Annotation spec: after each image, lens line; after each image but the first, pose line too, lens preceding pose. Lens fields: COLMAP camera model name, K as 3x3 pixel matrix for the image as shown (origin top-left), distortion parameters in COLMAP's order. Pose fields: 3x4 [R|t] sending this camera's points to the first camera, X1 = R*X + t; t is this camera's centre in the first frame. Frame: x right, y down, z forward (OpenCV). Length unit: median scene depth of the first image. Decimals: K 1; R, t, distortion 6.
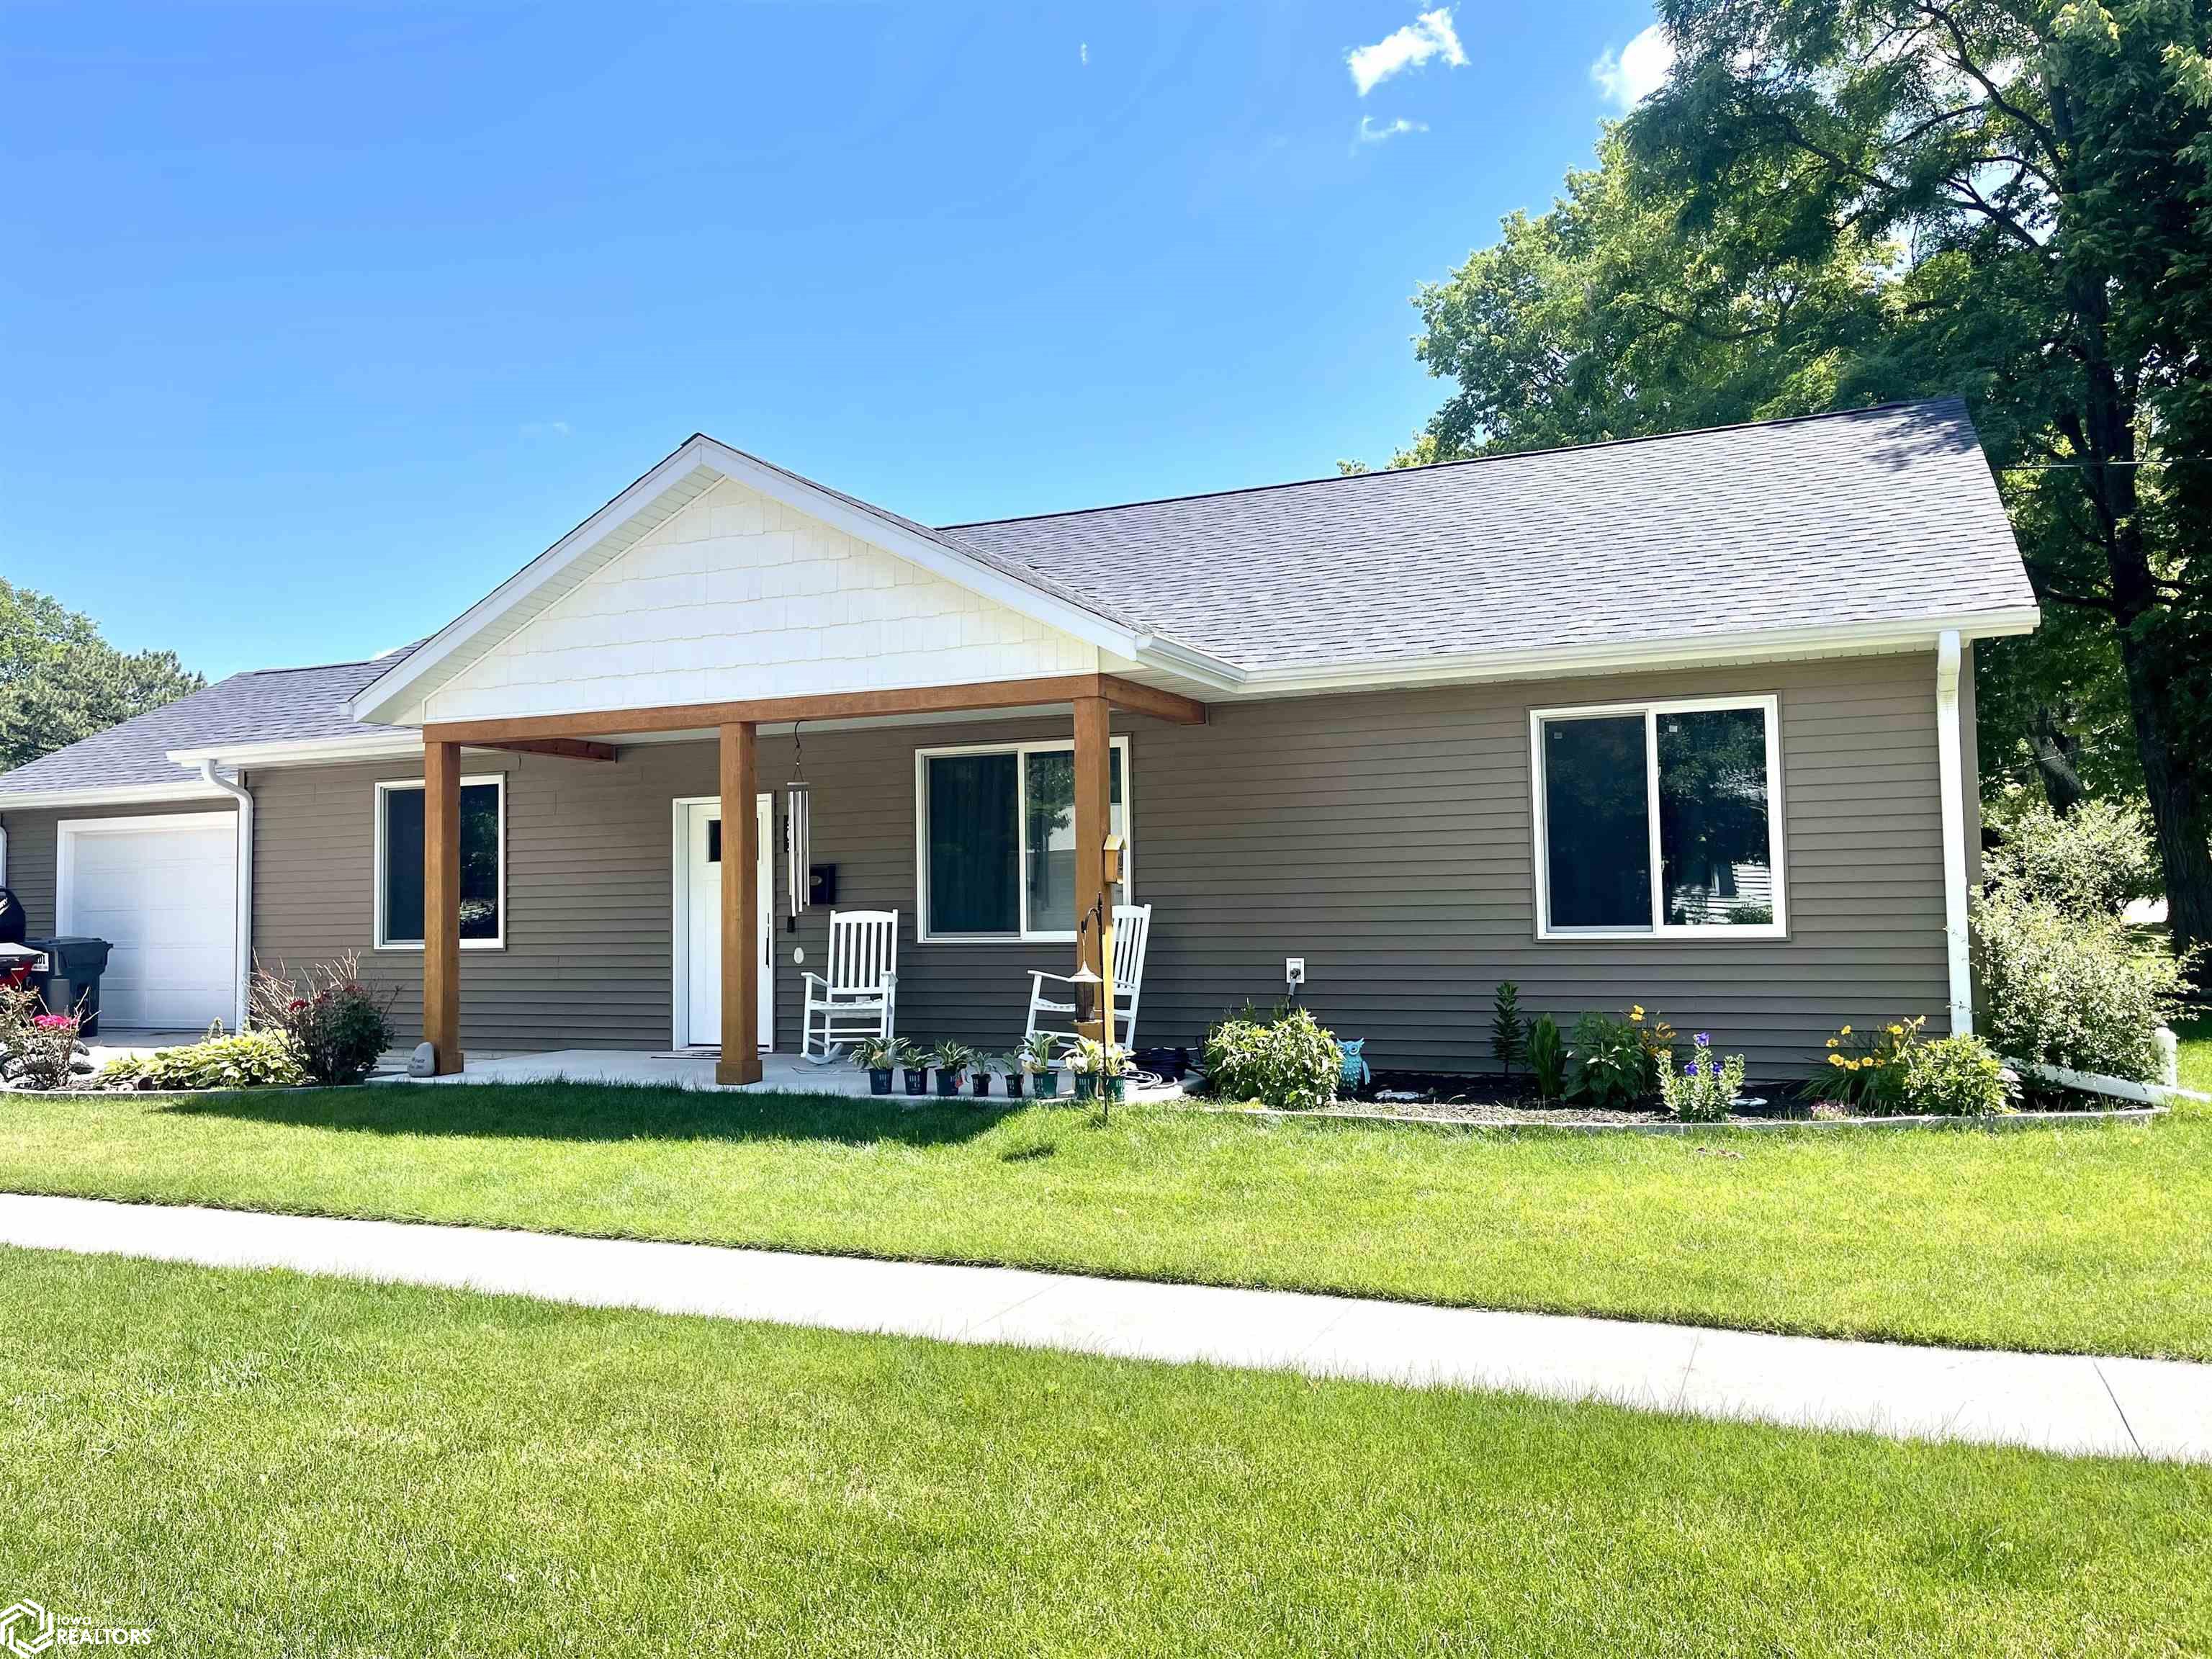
lens RADIAL K [[1633.1, 0, 1100.4], [0, 1633.1, 822.3], [0, 0, 1]] dist [0.043051, -0.005733]
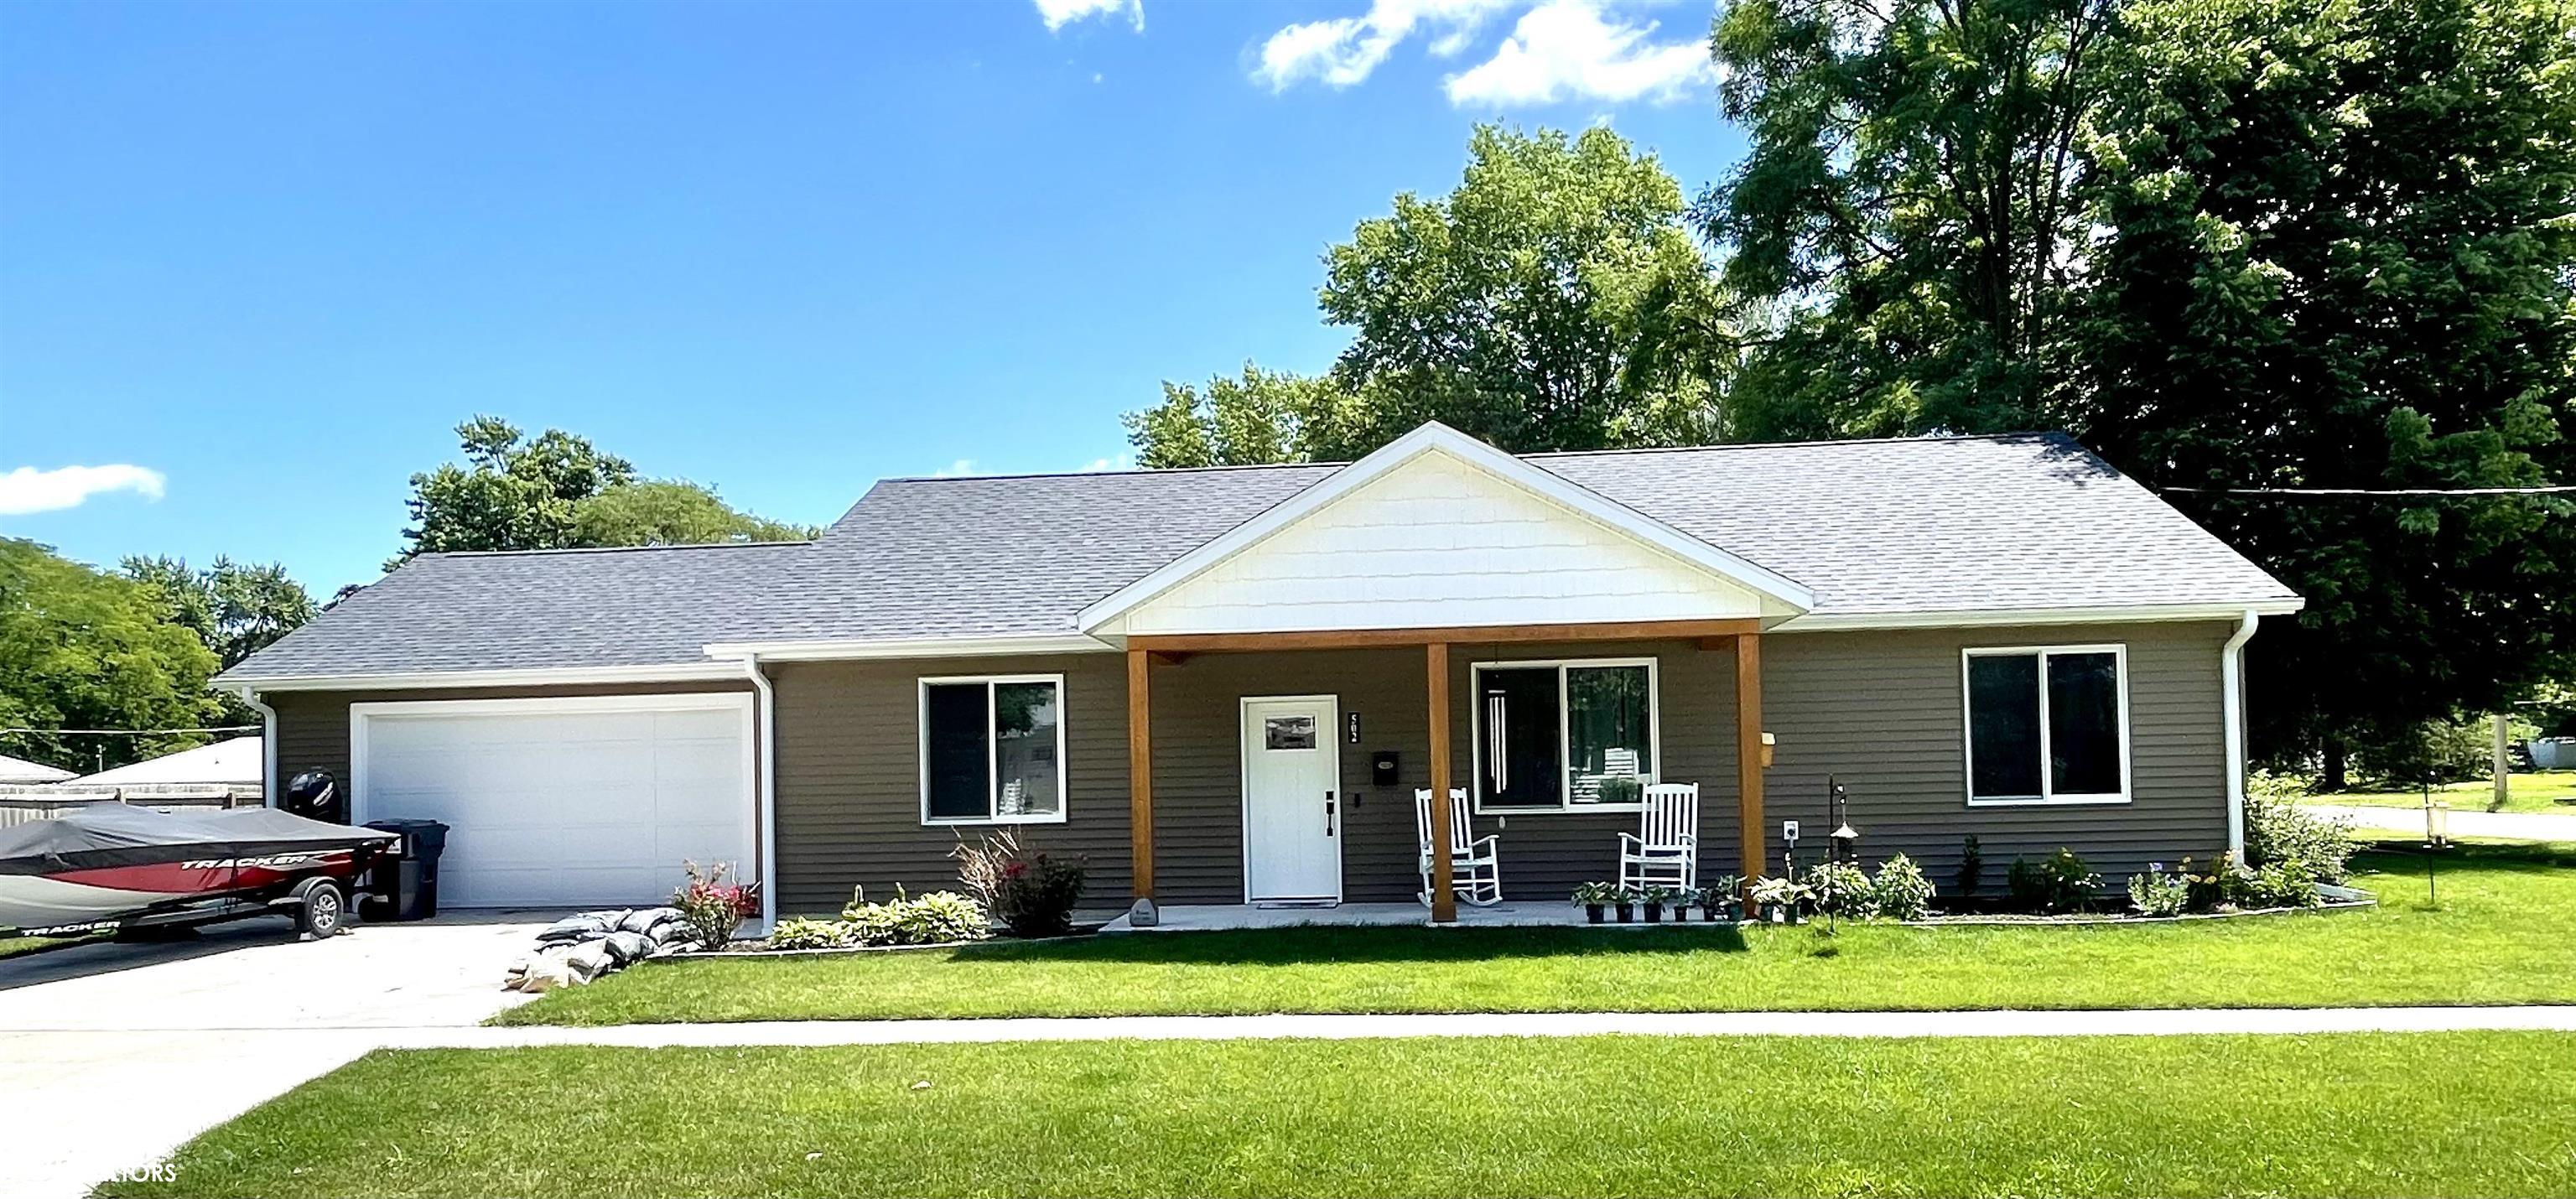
lens RADIAL K [[1563.7, 0, 1257.5], [0, 1563.7, 741.0], [0, 0, 1]] dist [0.008077, -0.007391]
pose [[0.950968, 0.003834, 0.309265, -0.687016], [-0.011083, 0.999703, 0.021687, -0.008543], [-0.309091, -0.024051, 0.950728, -0.119008]]
